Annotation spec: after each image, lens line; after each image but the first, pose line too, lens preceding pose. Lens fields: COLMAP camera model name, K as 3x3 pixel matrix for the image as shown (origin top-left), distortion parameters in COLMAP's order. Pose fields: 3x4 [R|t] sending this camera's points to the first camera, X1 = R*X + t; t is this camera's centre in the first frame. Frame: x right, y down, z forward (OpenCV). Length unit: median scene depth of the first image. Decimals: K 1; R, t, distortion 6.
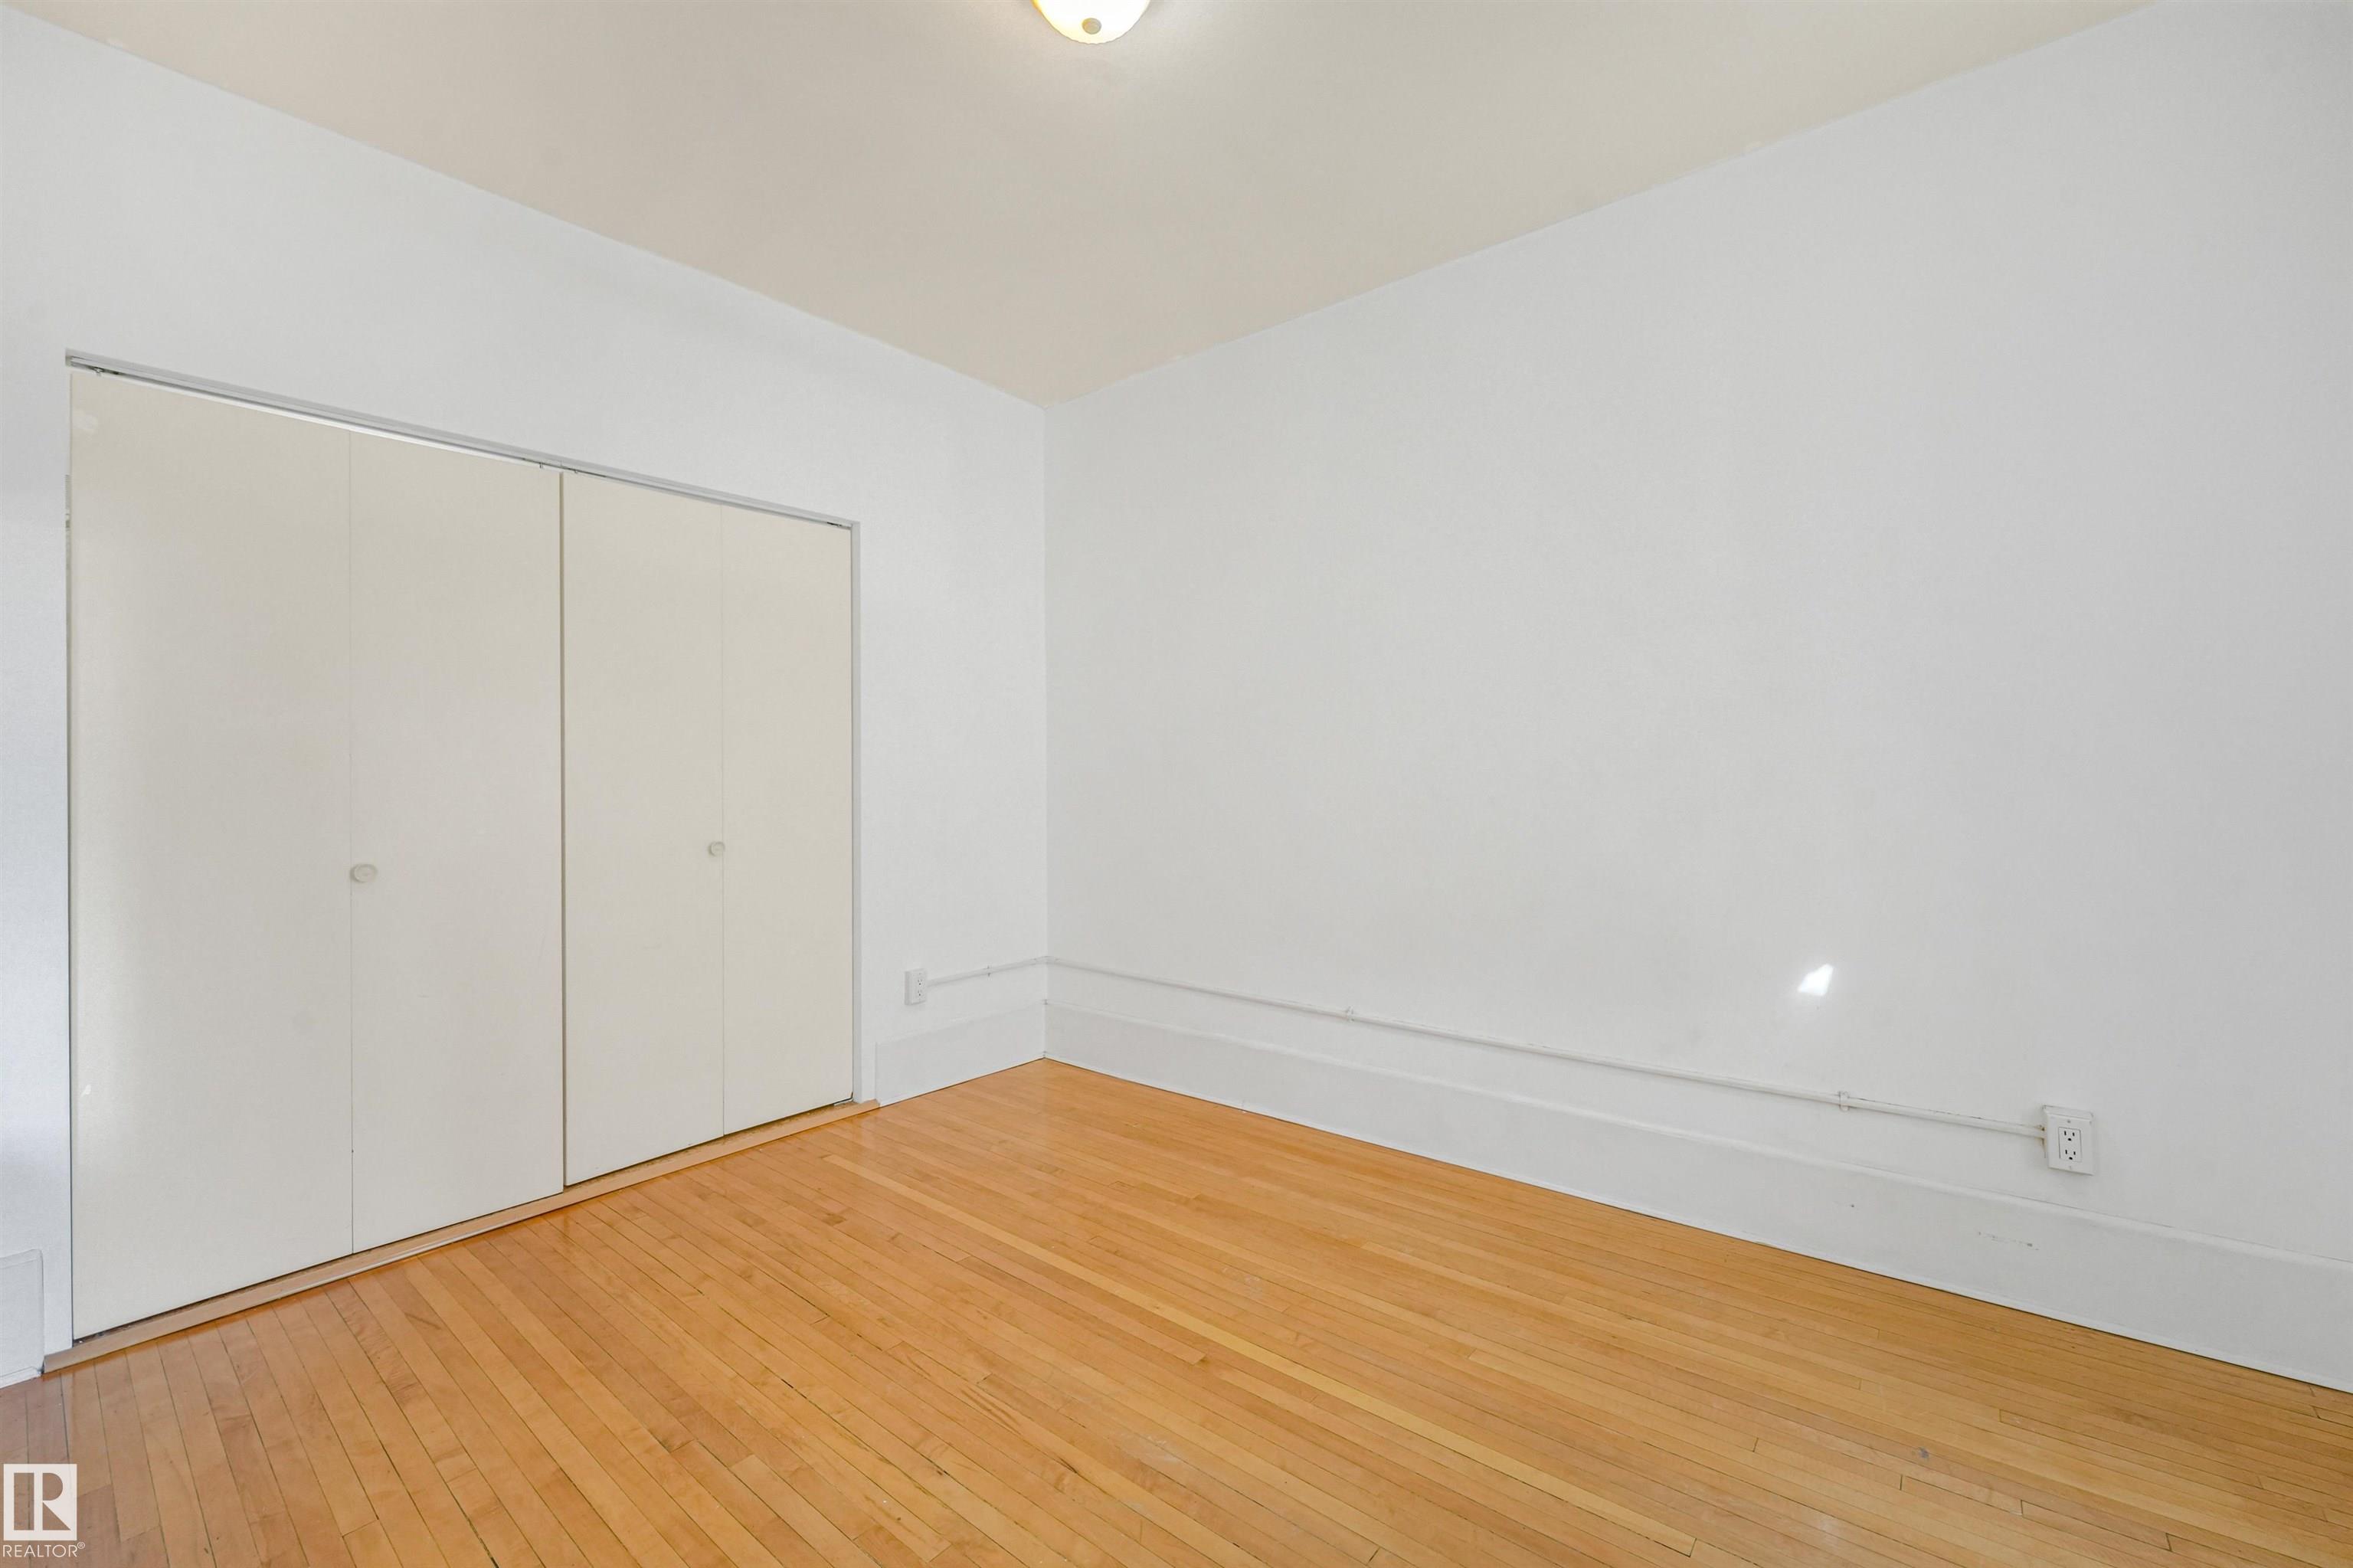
lens RADIAL K [[953.9, 0, 1169.7], [0, 953.9, 767.4], [0, 0, 1]] dist [0.001210, -0.000228]
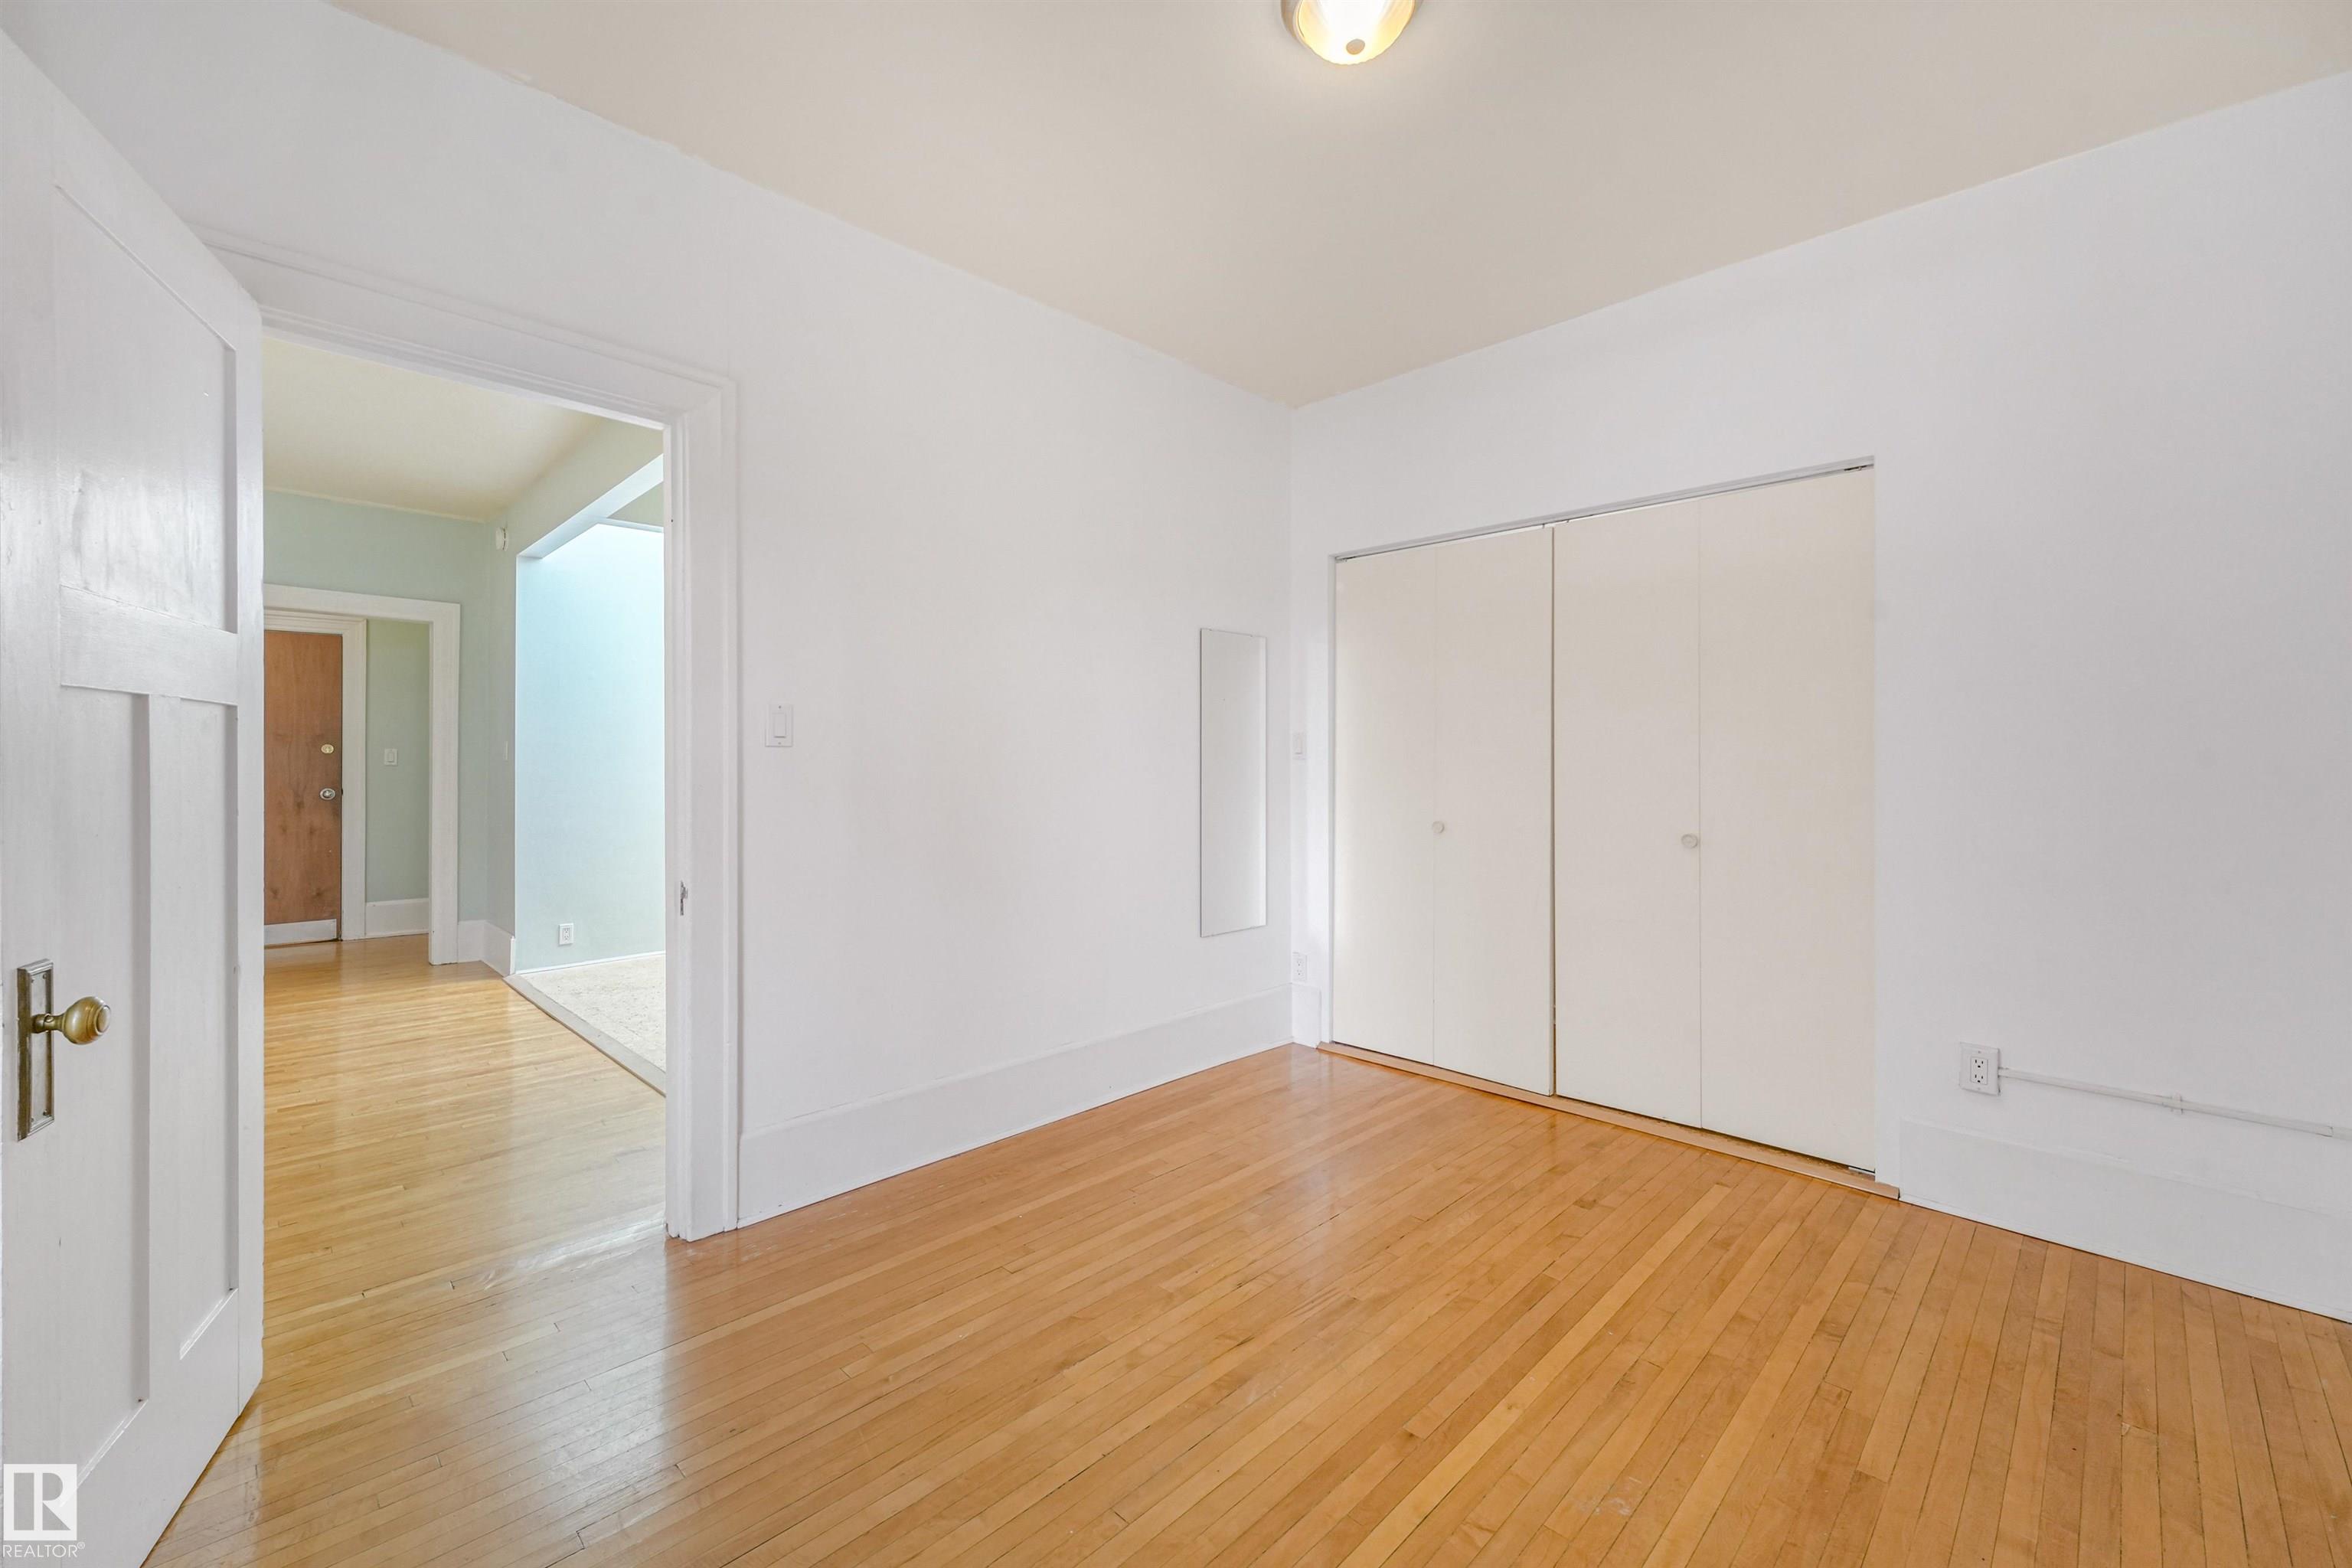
lens RADIAL K [[953.4, 0, 1169.3], [0, 953.4, 767.4], [0, 0, 1]] dist [0.001210, -0.000228]
pose [[-0.088930, 0.011562, -0.995971, 0.724488], [-0.000677, 0.999932, 0.011668, -0.006217], [0.996038, 0.001712, -0.088916, 0.666839]]
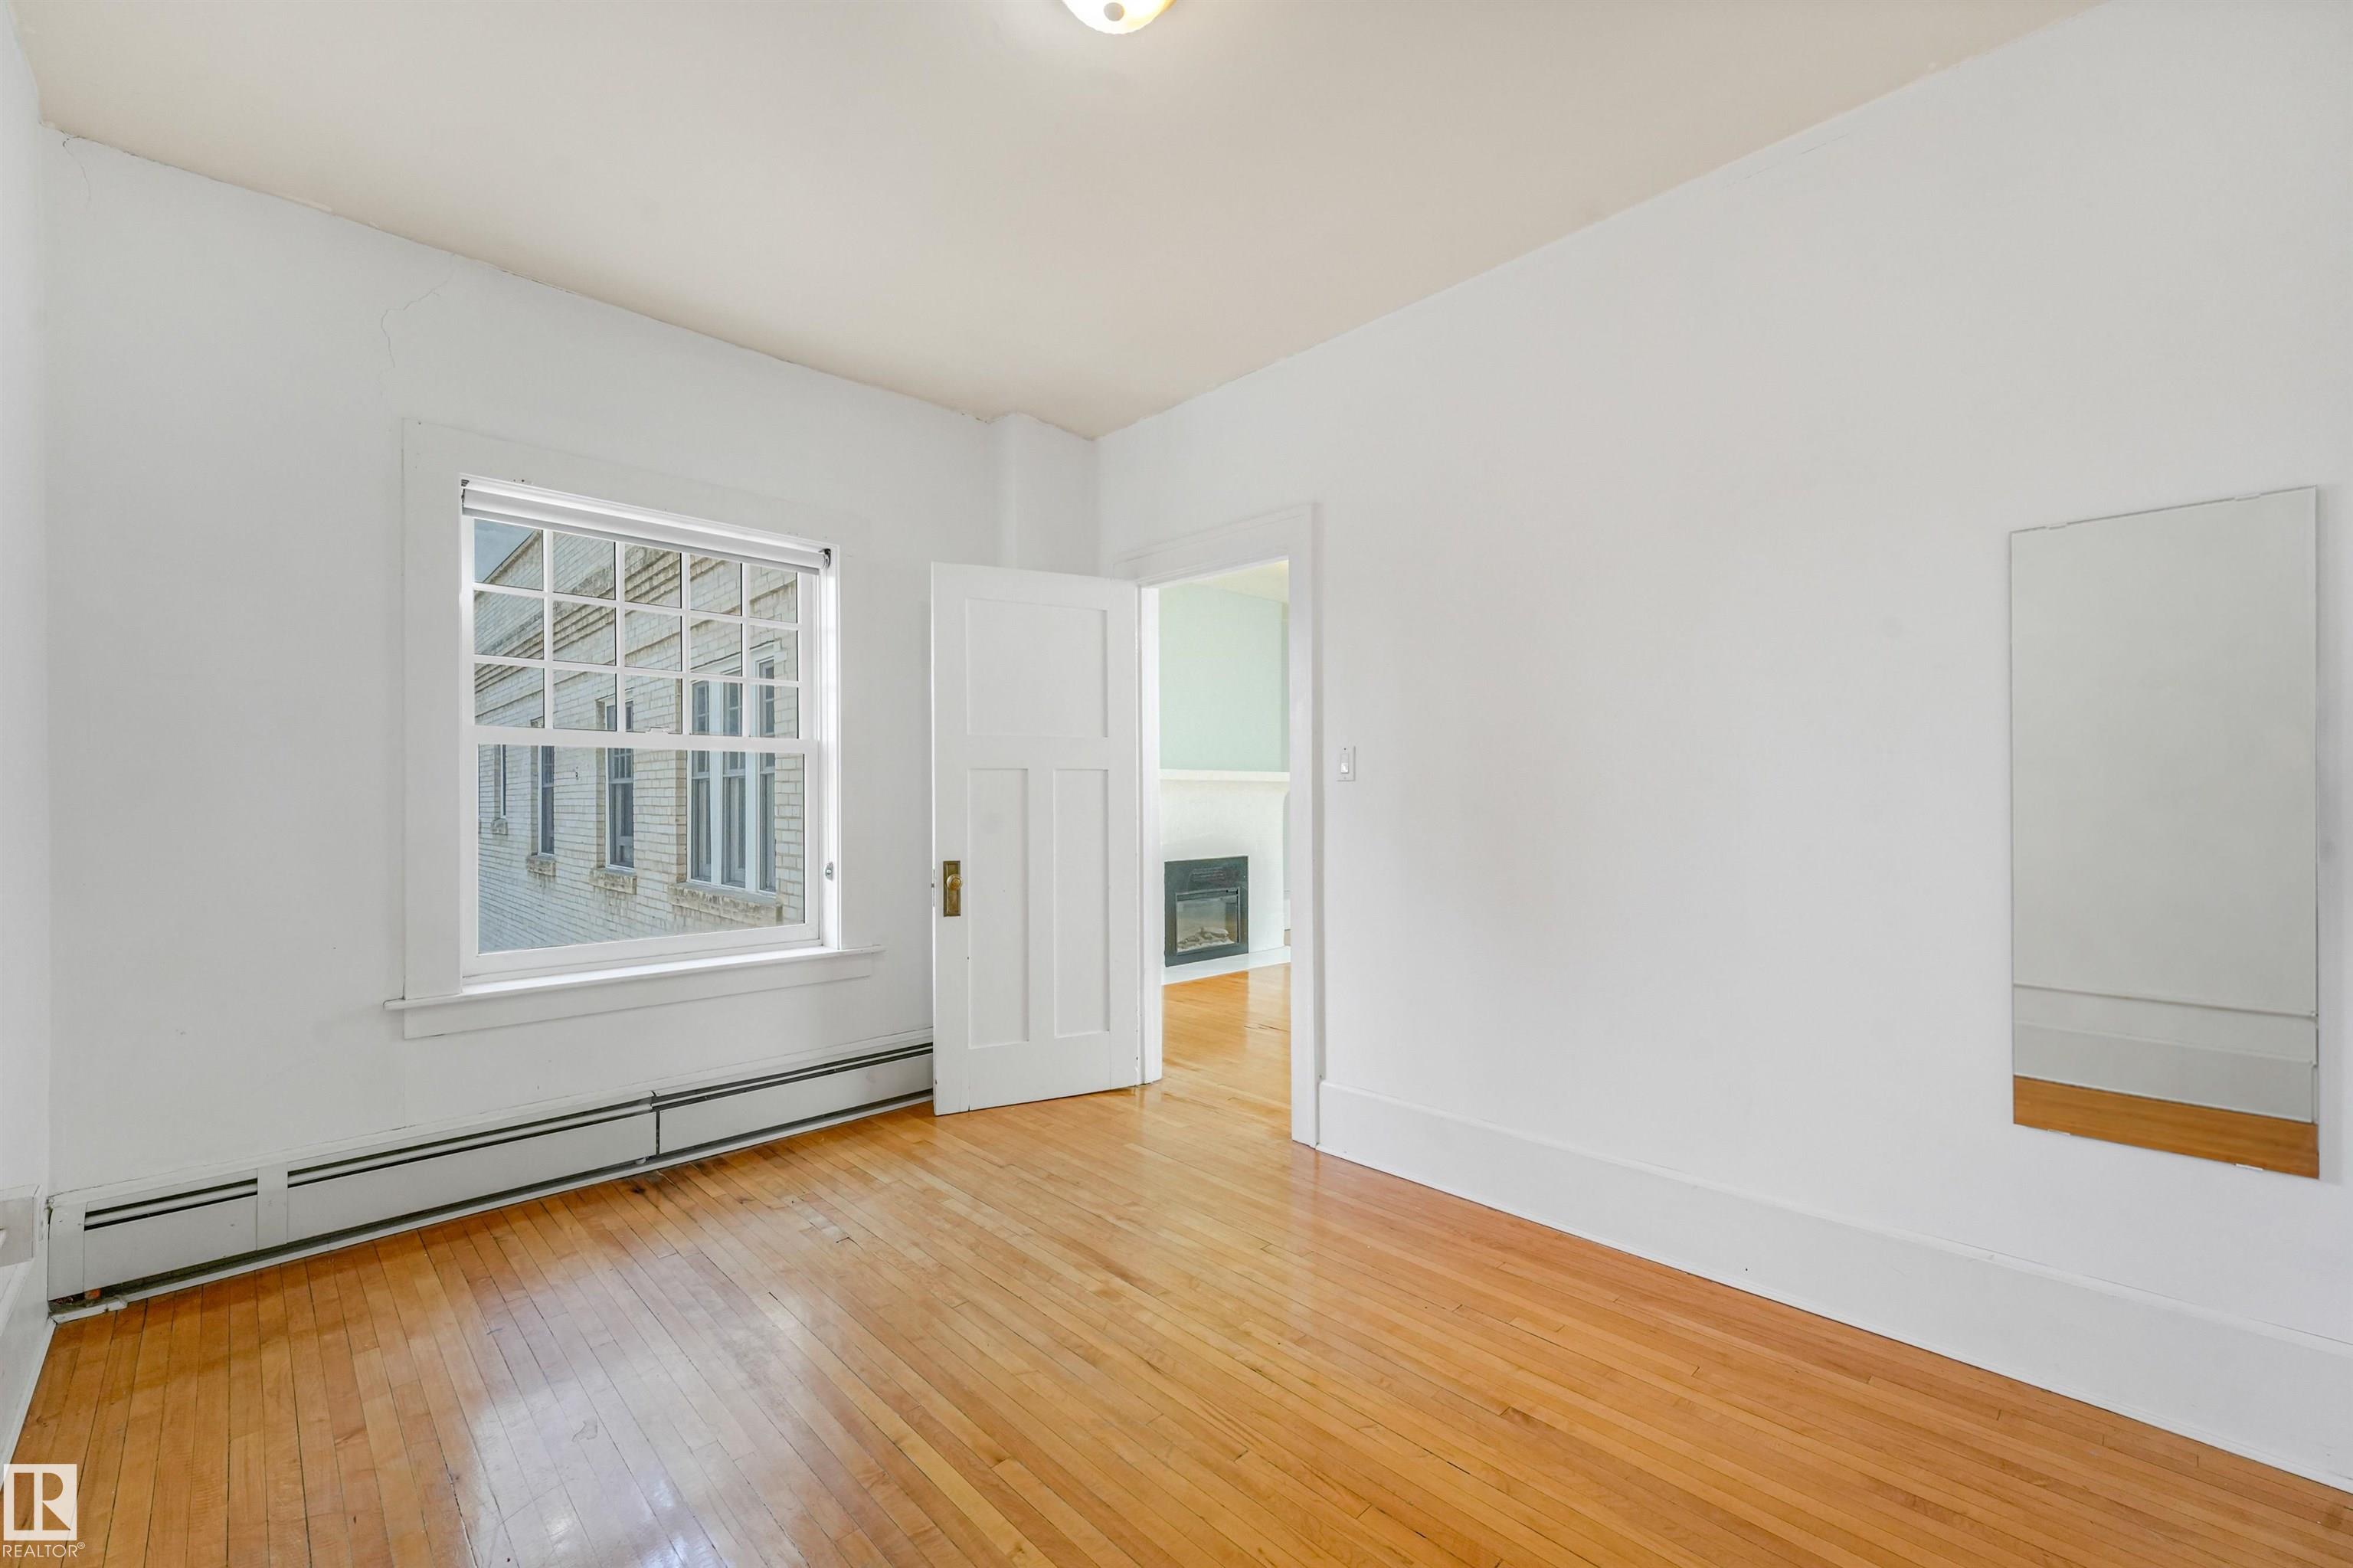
lens RADIAL K [[966.3, 0, 1172.6], [0, 966.3, 794.3], [0, 0, 1]] dist [0.000459, -0.000046]
pose [[-0.992878, 0.009952, 0.118716, -0.184968], [0.009239, 0.999936, -0.006561, 0.008096], [-0.118774, -0.005417, -0.992907, 1.463523]]
